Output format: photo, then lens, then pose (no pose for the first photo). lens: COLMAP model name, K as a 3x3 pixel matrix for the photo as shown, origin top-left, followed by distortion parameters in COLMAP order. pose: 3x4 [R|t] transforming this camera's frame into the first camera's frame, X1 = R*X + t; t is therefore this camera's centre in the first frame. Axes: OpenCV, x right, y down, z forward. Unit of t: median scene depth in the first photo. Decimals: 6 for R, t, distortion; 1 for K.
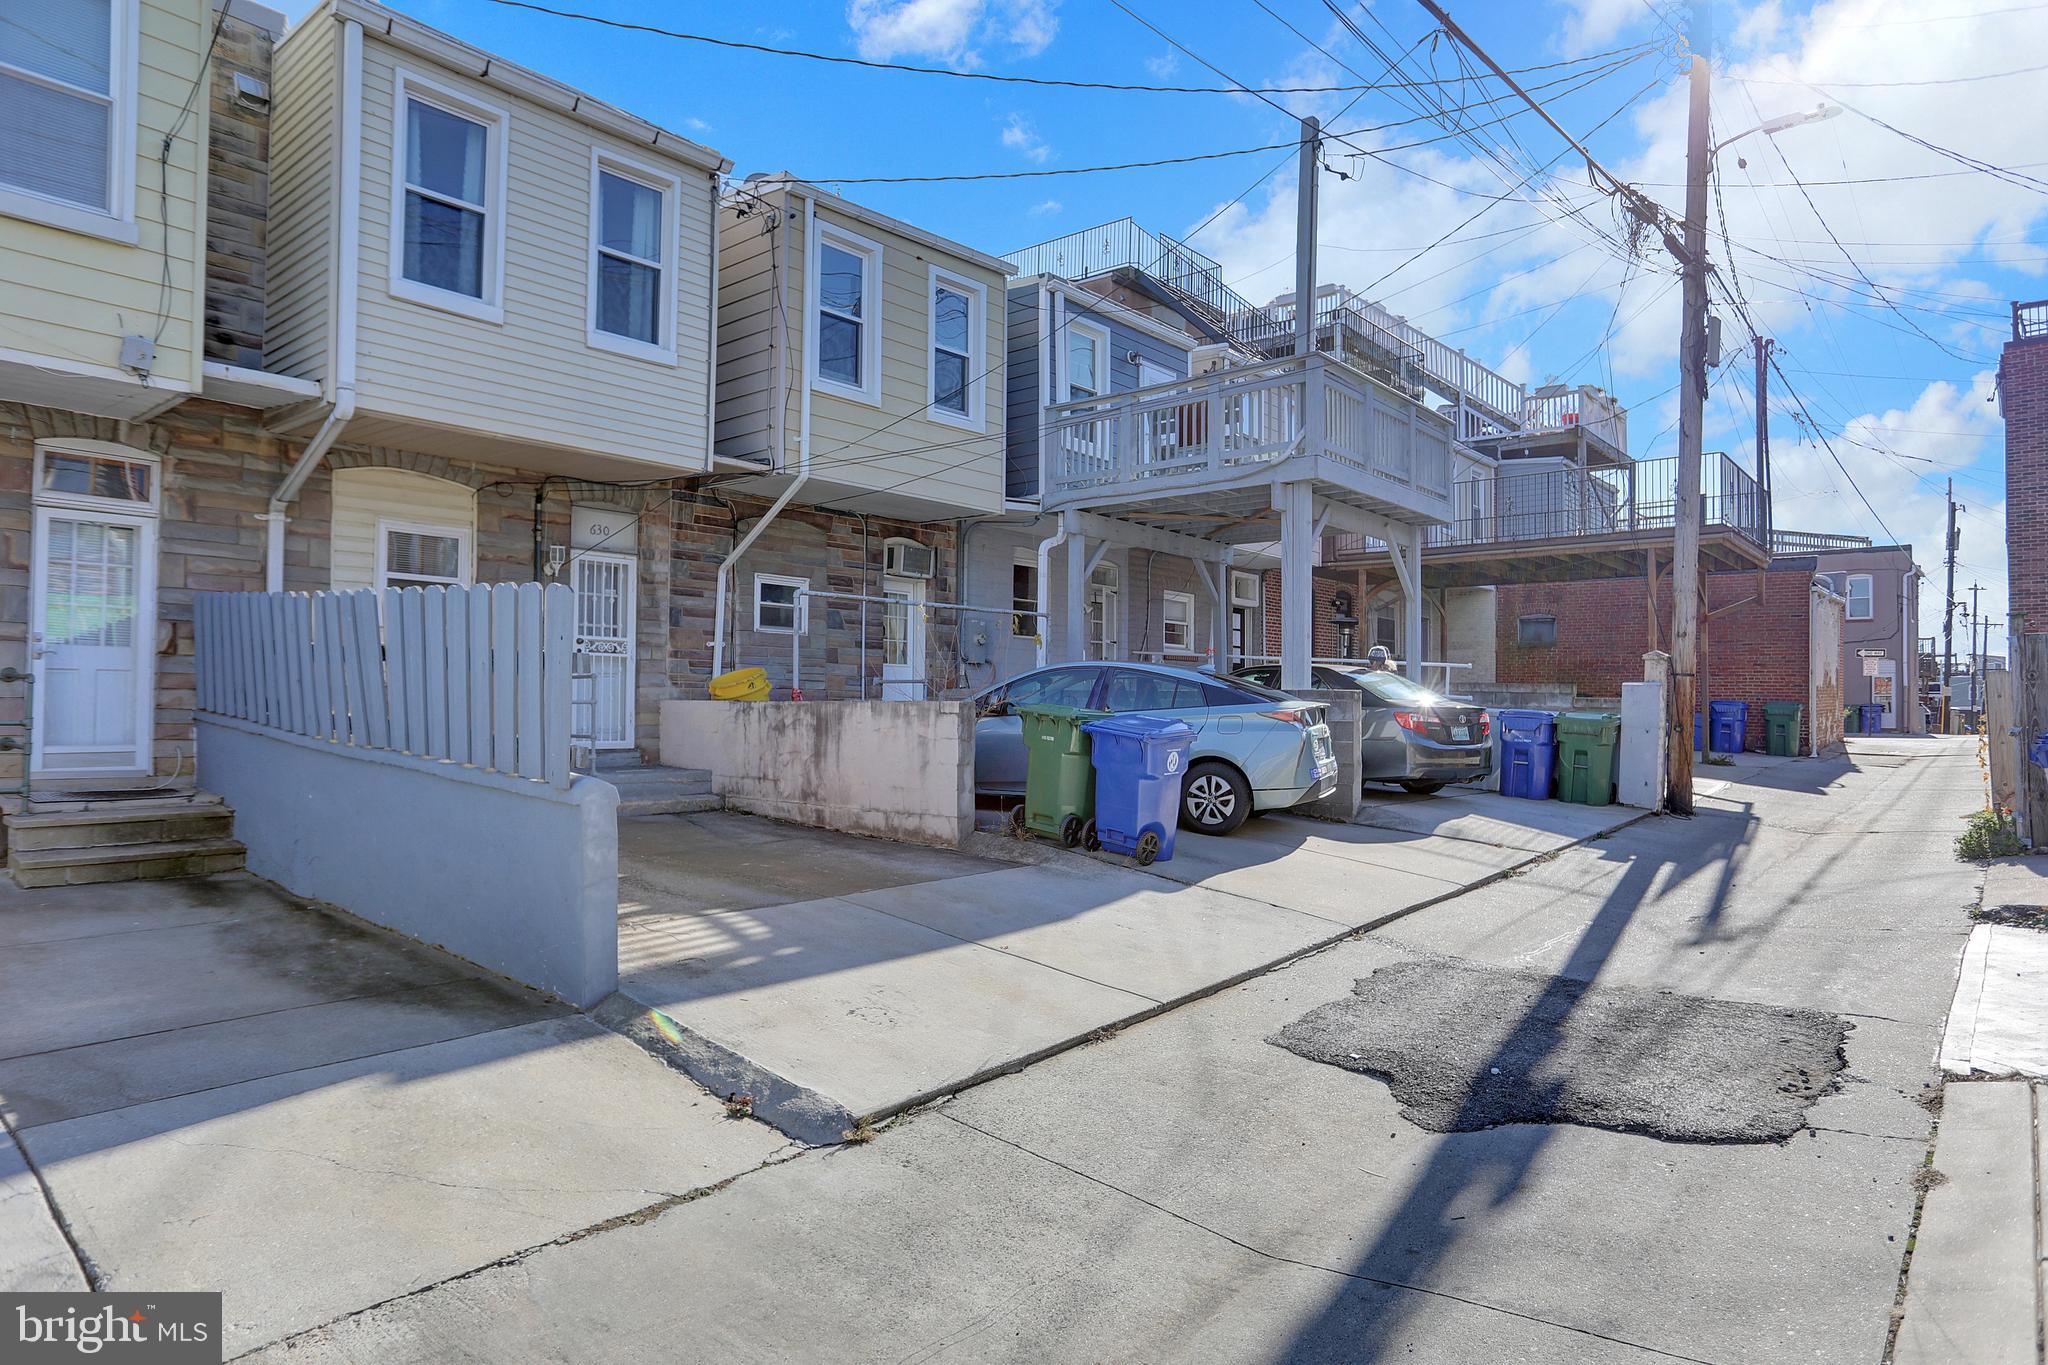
lens RADIAL K [[1203.5, 0, 1024.0], [0, 1203.5, 682.5], [0, 0, 1]] dist [-0.053468, 0.045449]
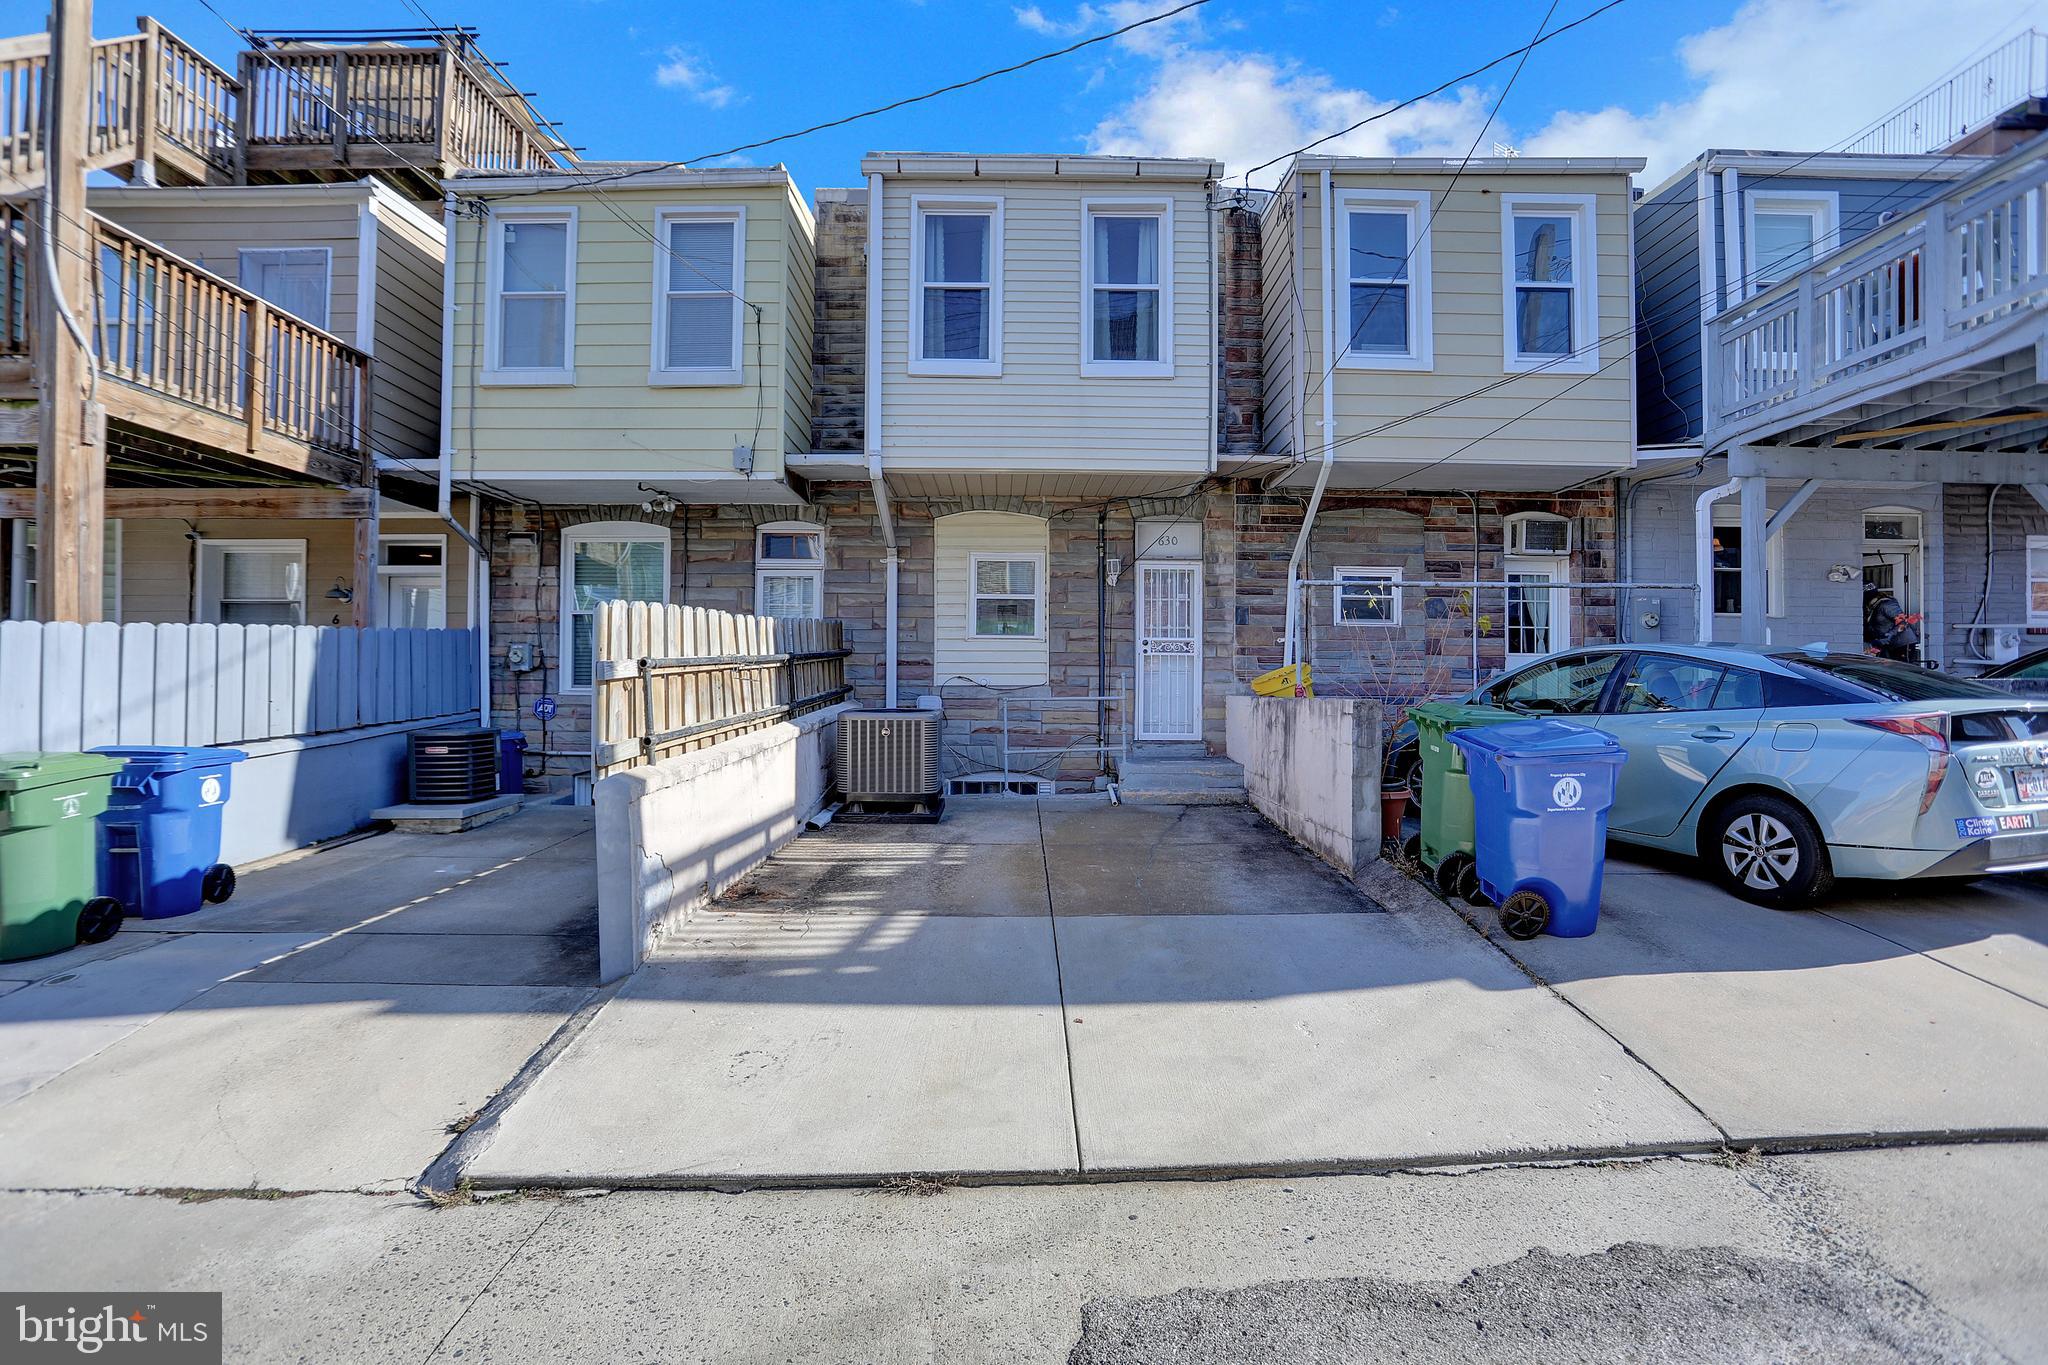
lens RADIAL K [[988.2, 0, 1024.0], [0, 988.2, 682.5], [0, 0, 1]] dist [-0.078148, 0.037218]
pose [[0.652538, -0.009204, -0.757700, 0.262593], [0.014638, 0.999893, 0.000461, 0.000286], [0.757615, -0.011392, 0.652602, 0.331281]]
